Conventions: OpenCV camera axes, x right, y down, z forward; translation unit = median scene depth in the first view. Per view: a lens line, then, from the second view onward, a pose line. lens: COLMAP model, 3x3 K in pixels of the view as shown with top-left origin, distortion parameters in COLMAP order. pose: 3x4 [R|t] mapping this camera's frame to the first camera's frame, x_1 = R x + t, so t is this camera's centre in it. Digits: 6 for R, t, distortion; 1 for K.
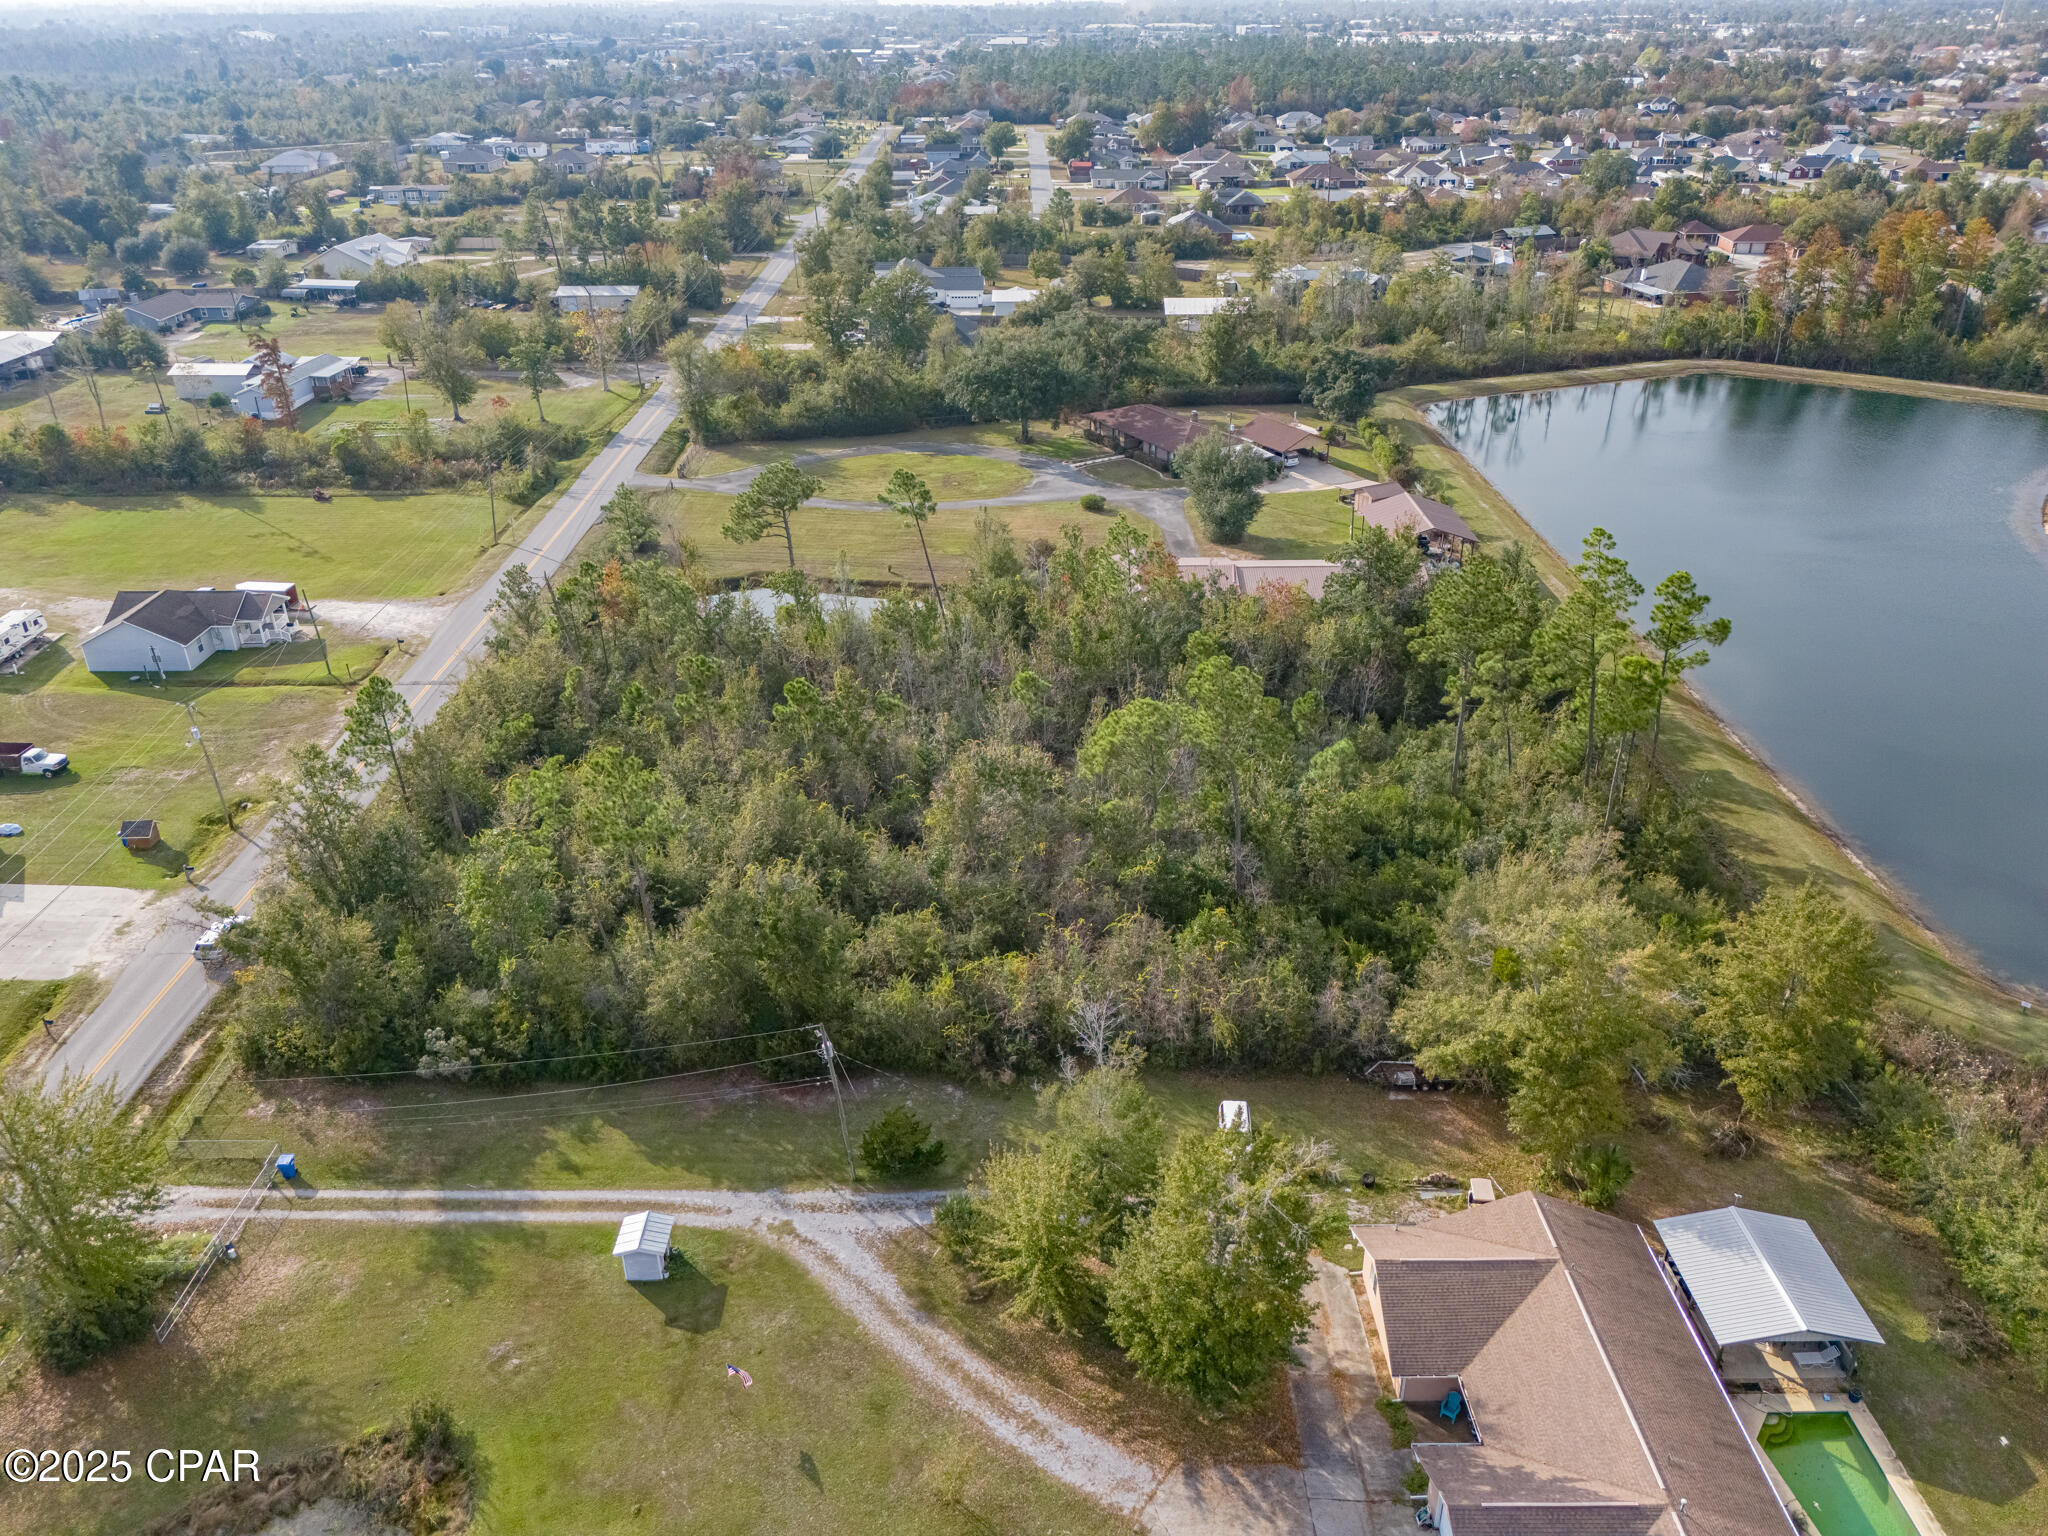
lens RADIAL K [[1505.1, 0, 1018.4], [0, 1505.1, 758.9], [0, 0, 1]] dist [0.057764, -0.044660]
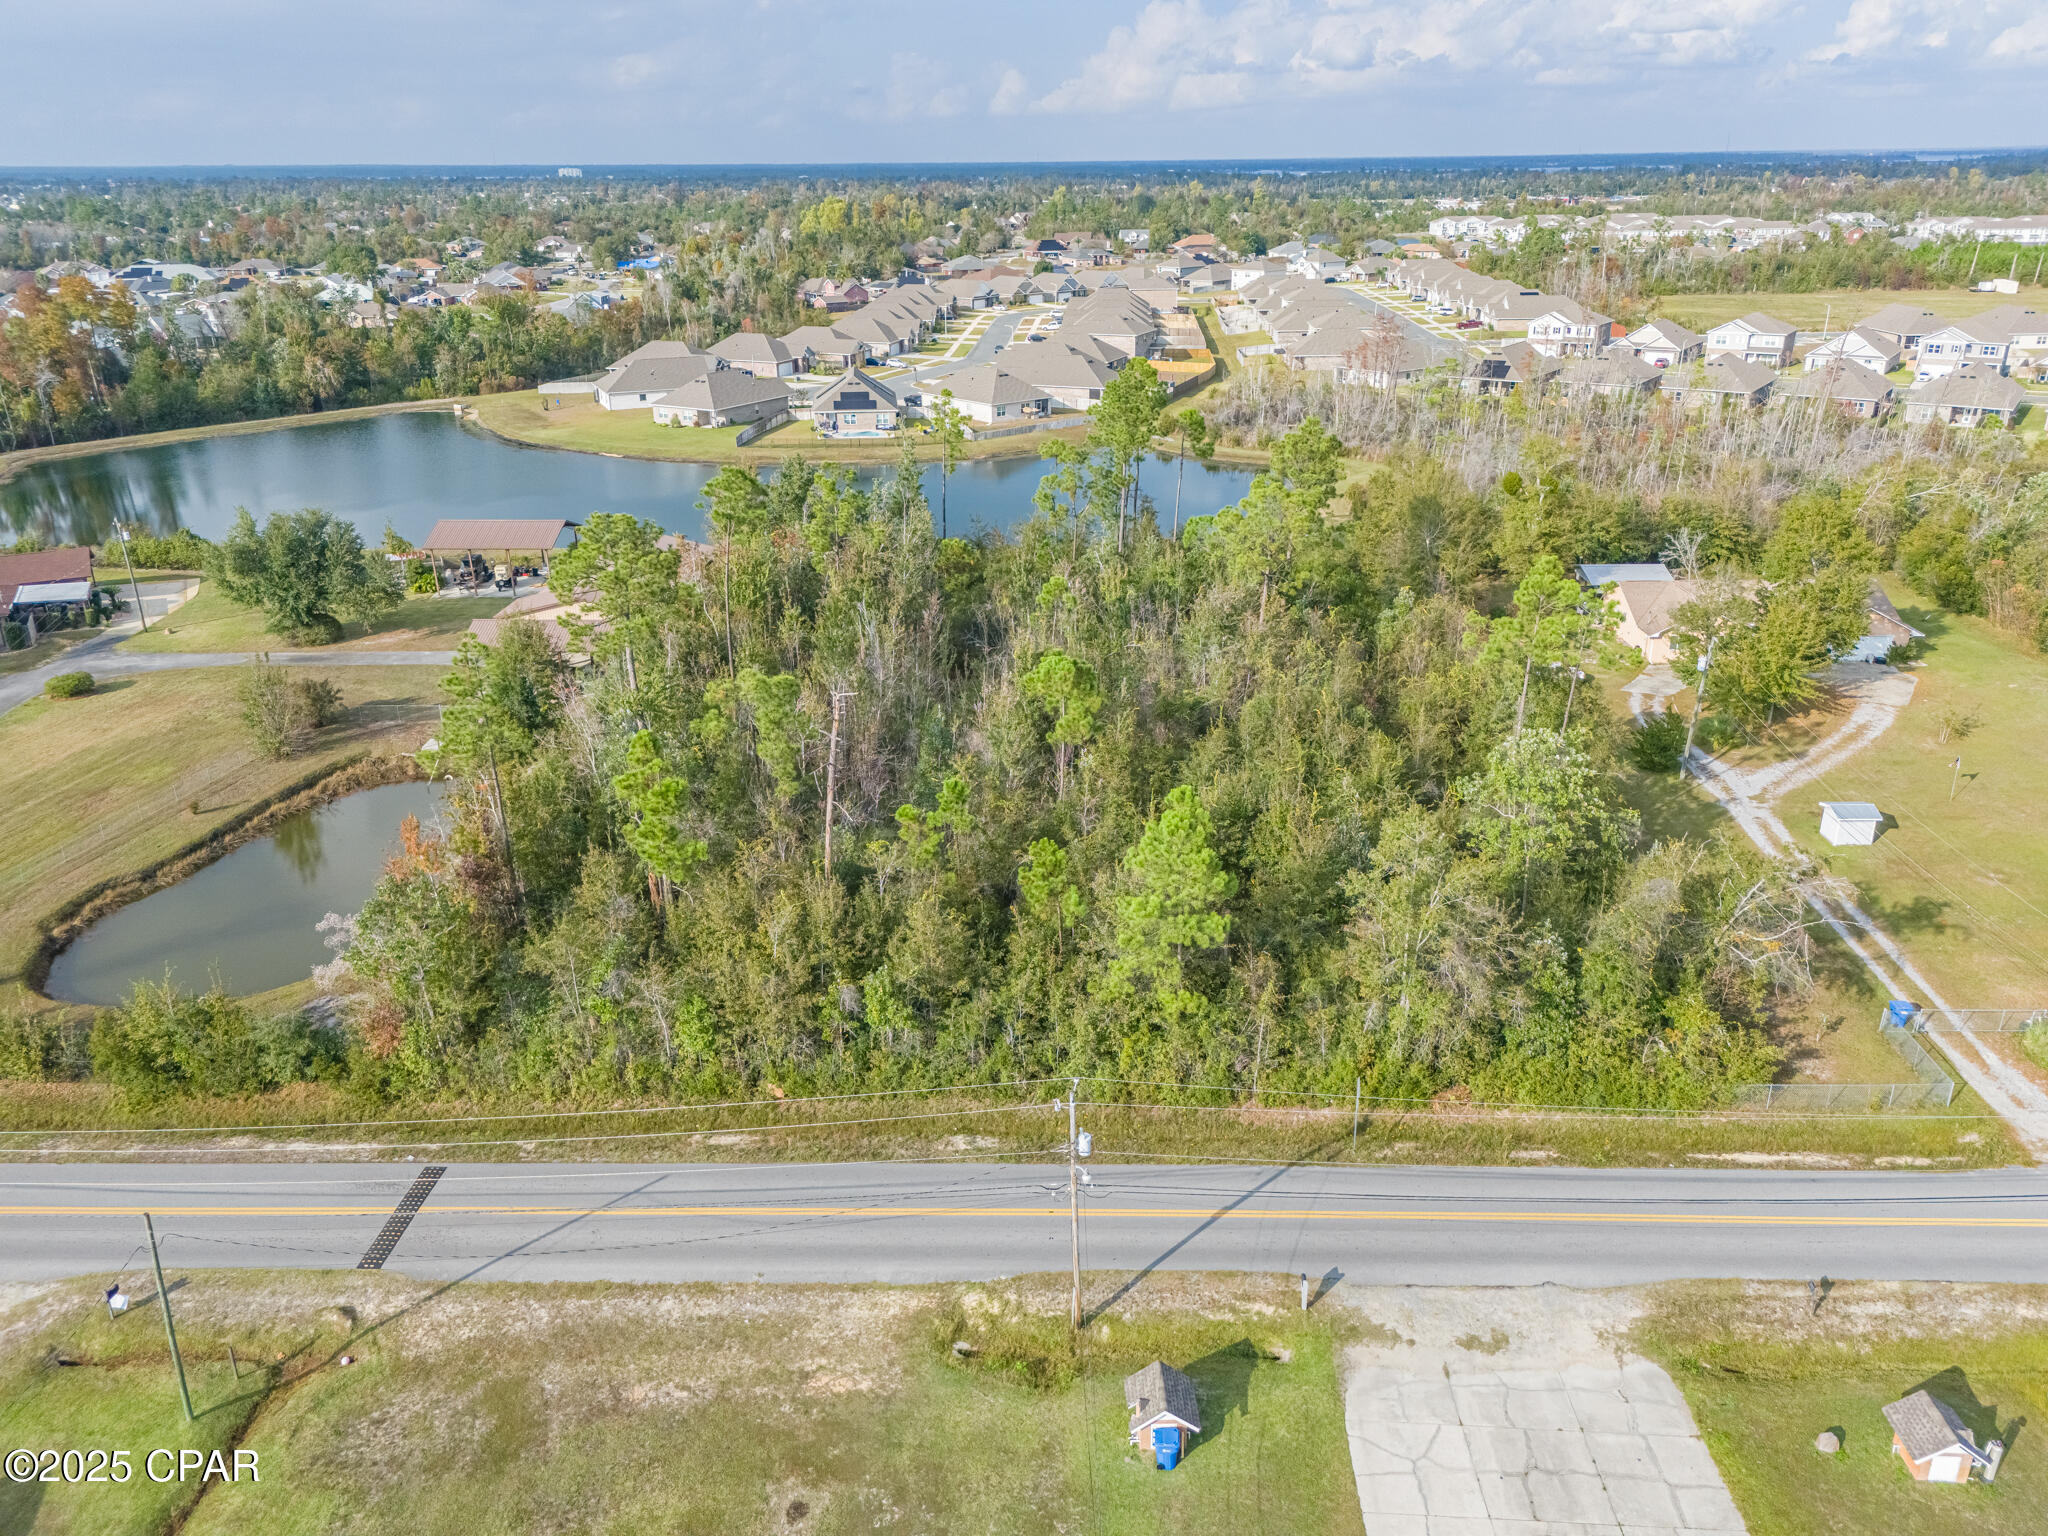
lens RADIAL K [[1505.1, 0, 1022.6], [0, 1505.1, 763.4], [0, 0, 1]] dist [0.057764, -0.044660]
pose [[0.038176, -0.361513, 0.931585, -0.786012], [0.458783, 0.834542, 0.305054, -0.220968], [-0.887728, 0.415750, 0.197716, 0.751149]]
